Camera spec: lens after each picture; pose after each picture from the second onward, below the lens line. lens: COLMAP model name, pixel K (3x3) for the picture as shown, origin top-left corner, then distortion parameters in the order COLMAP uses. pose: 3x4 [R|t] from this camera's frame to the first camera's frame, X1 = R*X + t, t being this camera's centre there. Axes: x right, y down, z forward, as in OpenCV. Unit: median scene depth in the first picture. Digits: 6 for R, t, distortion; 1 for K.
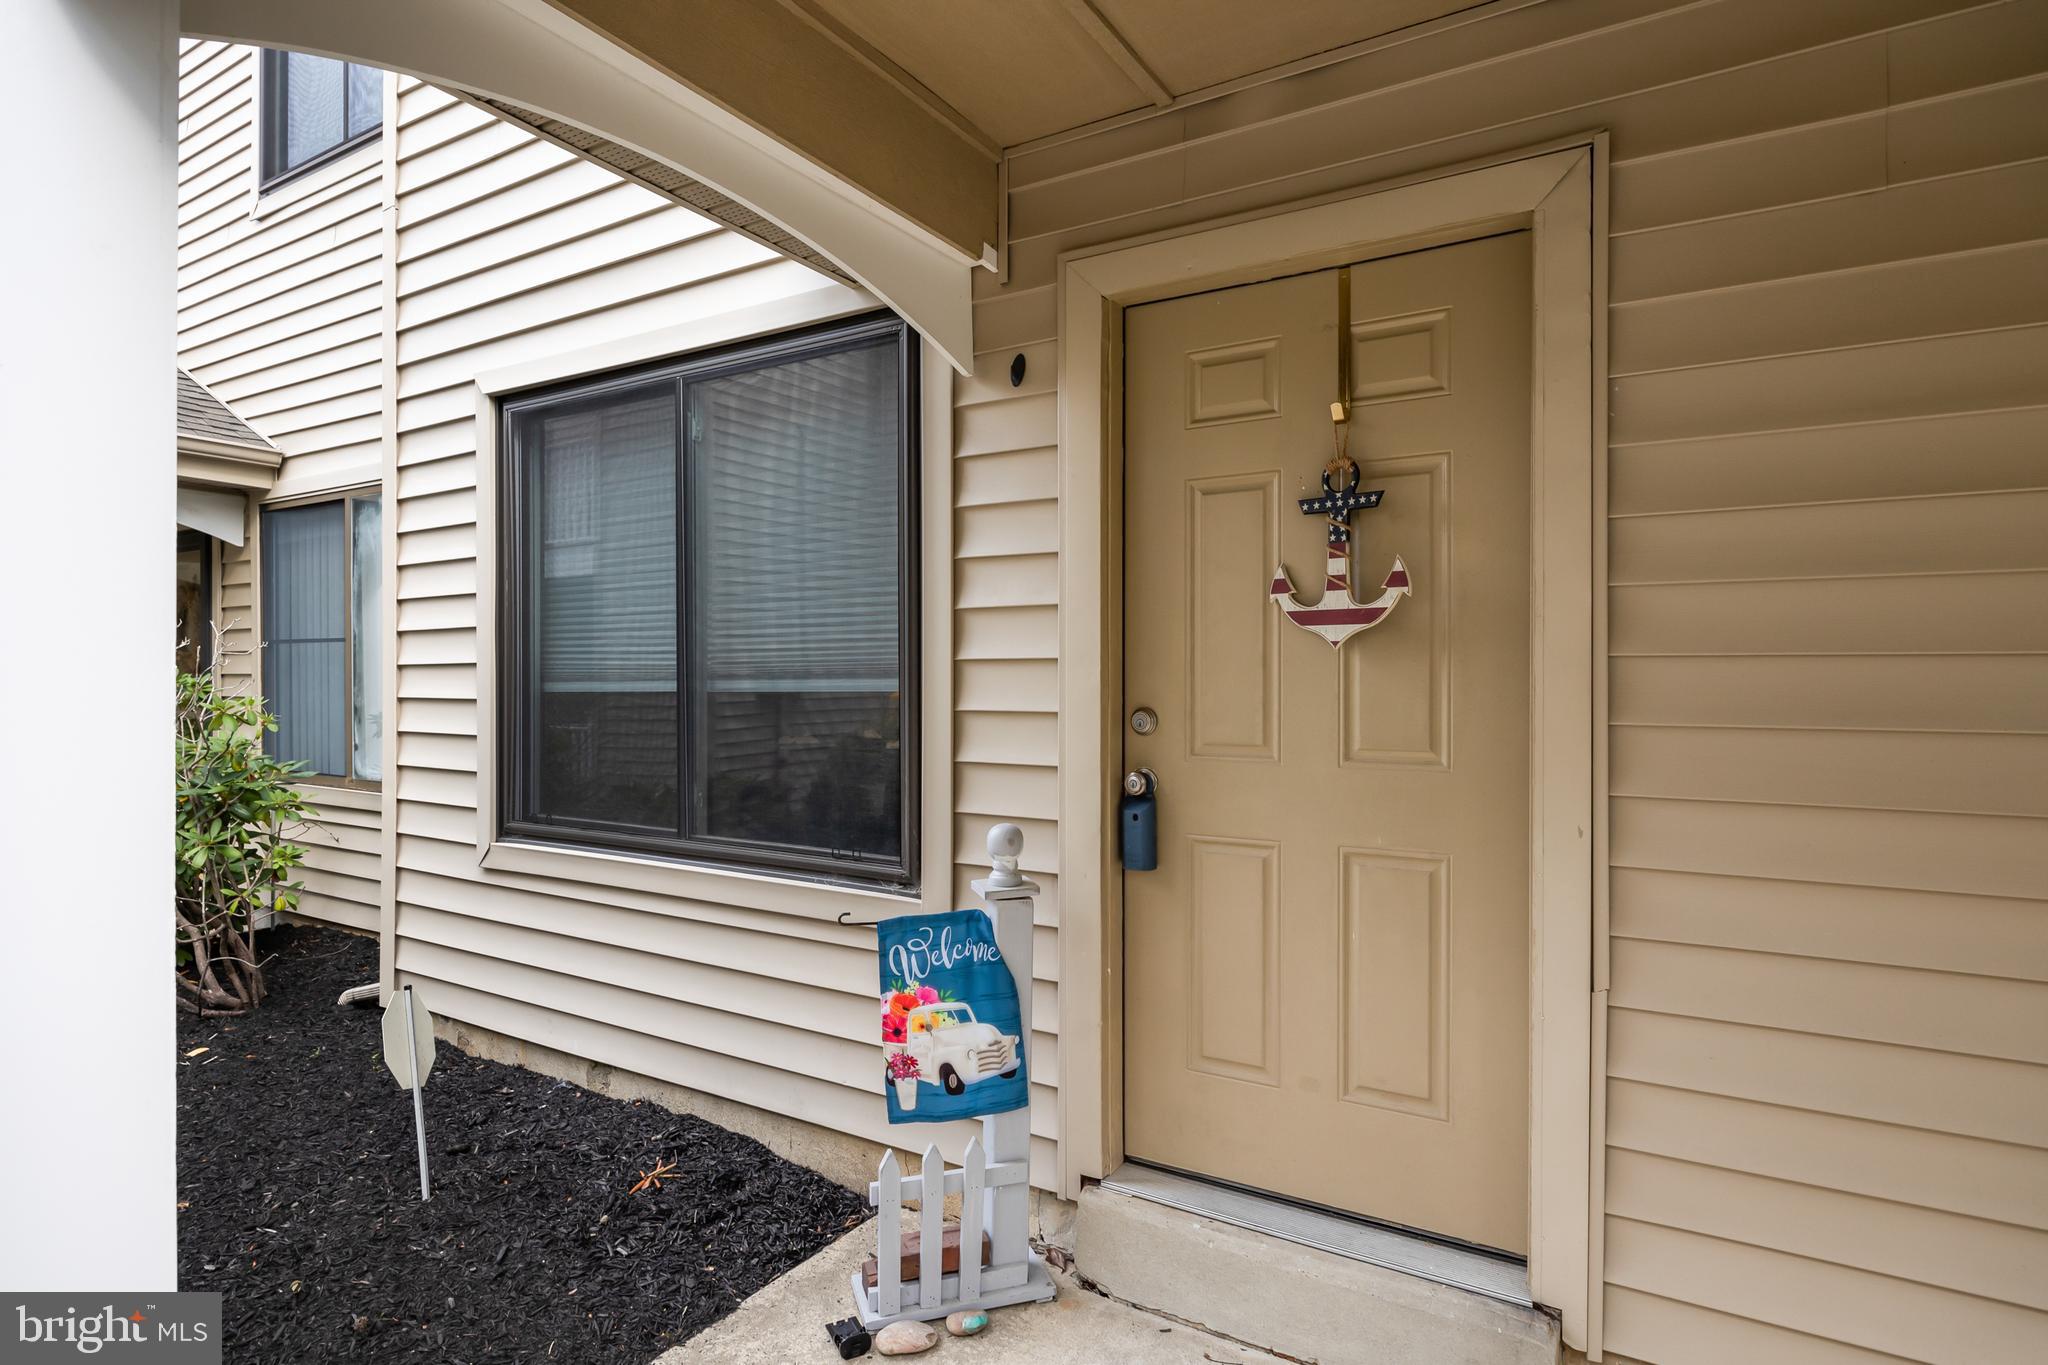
lens RADIAL K [[1066.7, 0, 1024.0], [0, 1066.7, 682.5], [0, 0, 1]] dist [-0.007547, -0.000175]
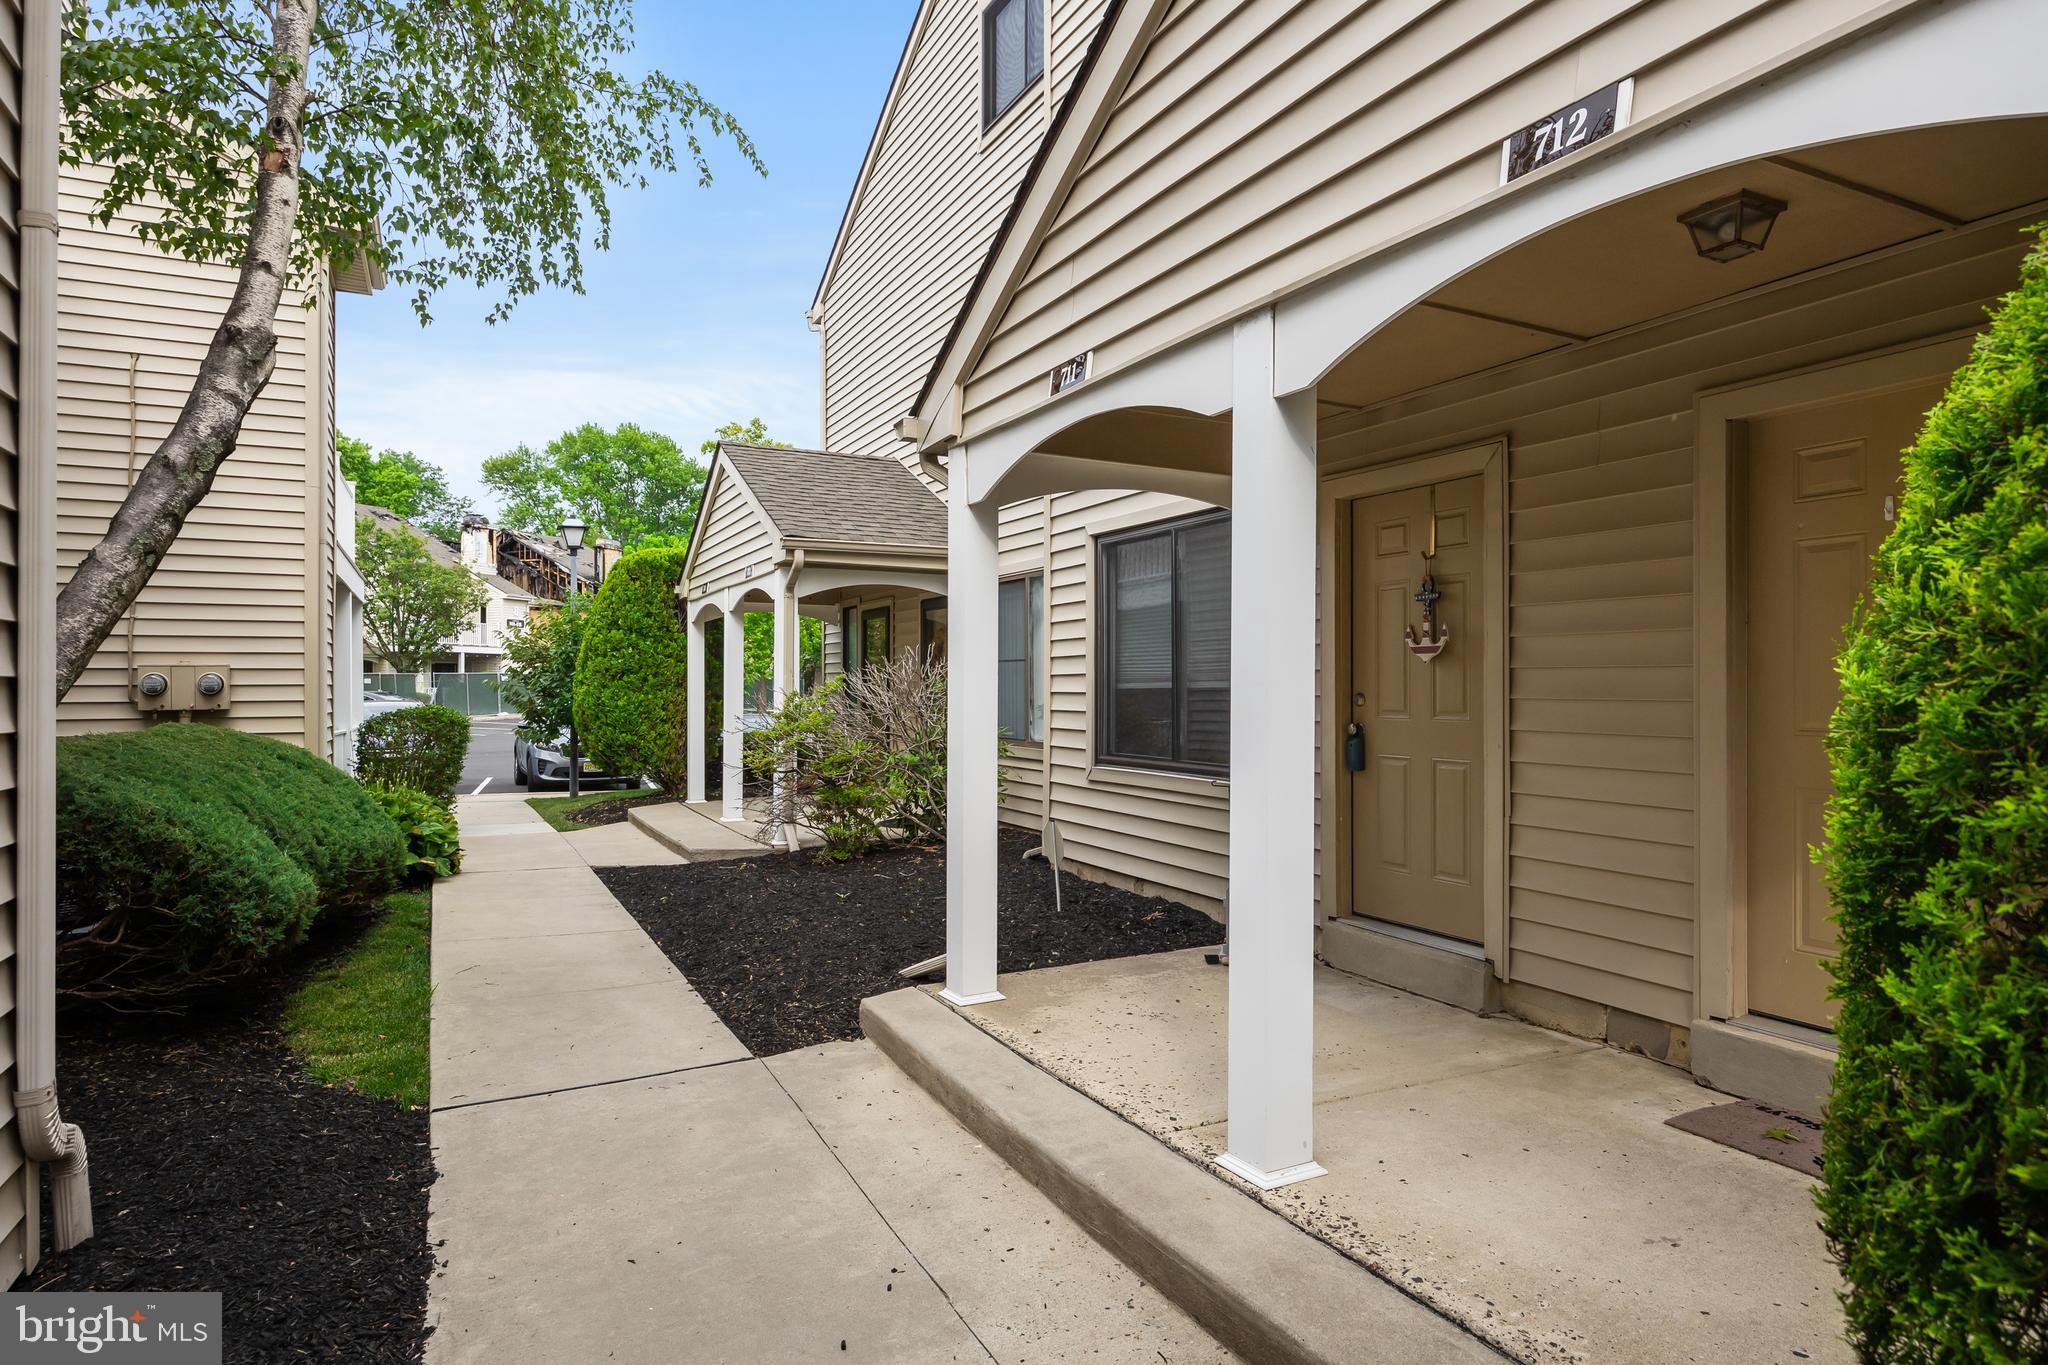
lens RADIAL K [[1161.7, 0, 1043.4], [0, 1161.7, 679.2], [0, 0, 1]] dist [-0.000905, 0.000979]
pose [[0.855870, -0.003982, -0.517175, 0.547894], [-0.002021, 0.999937, -0.011044, 0.016200], [0.517186, 0.010498, 0.855808, -0.905932]]
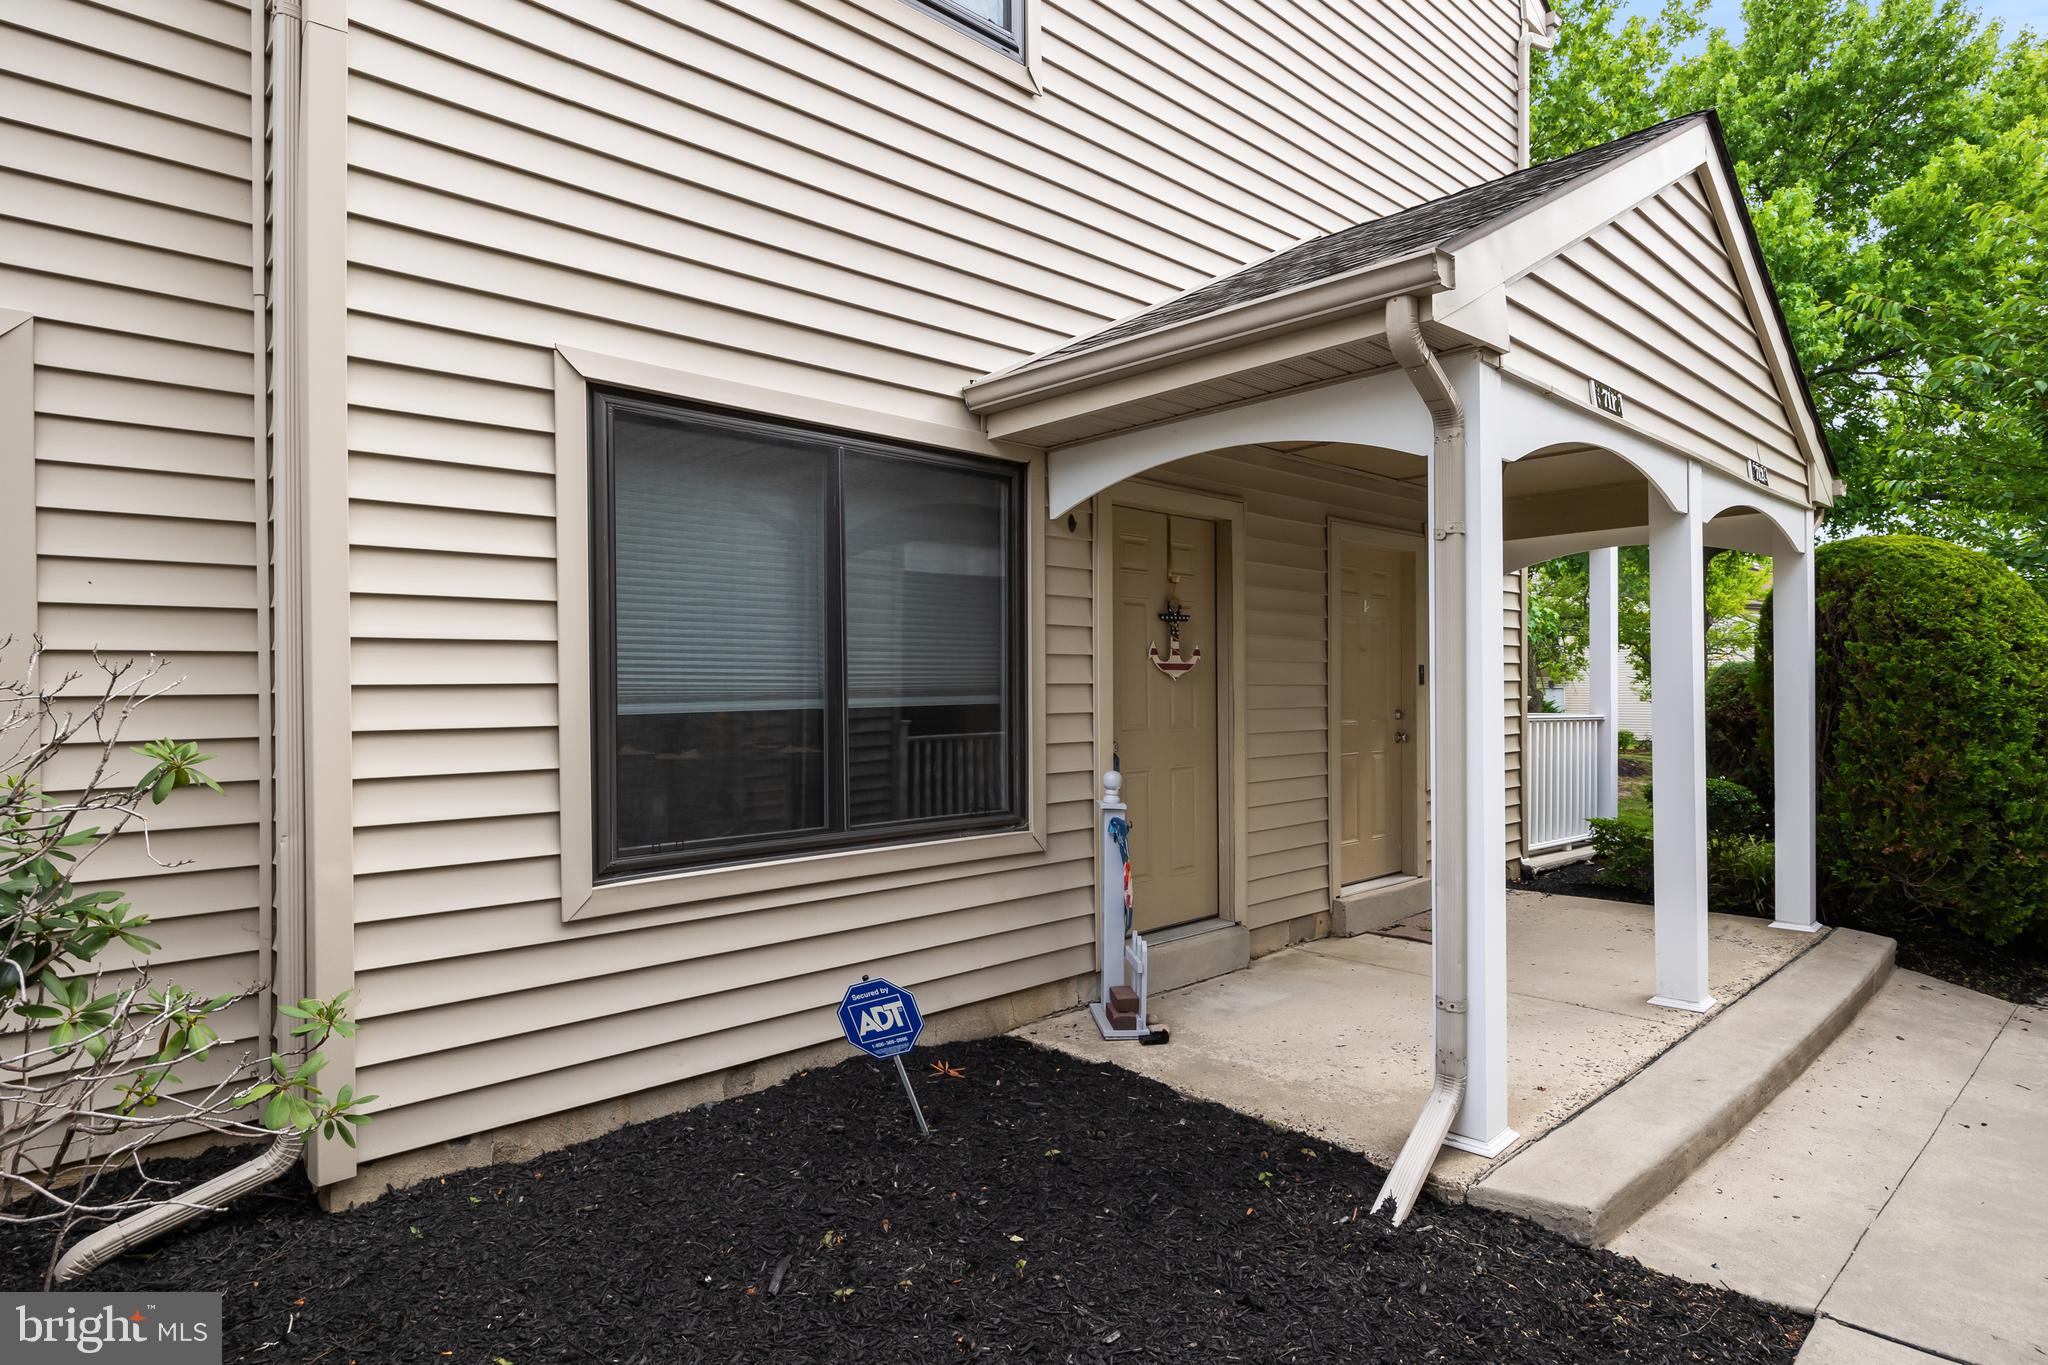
lens RADIAL K [[1099.1, 0, 1046.3], [0, 1099.1, 686.3], [0, 0, 1]] dist [-0.002252, -0.000564]
pose [[0.257493, 0.000197, 0.966280, -1.363347], [0.011867, 0.999924, -0.003366, -0.009233], [-0.966207, 0.012334, 0.257471, 0.426513]]
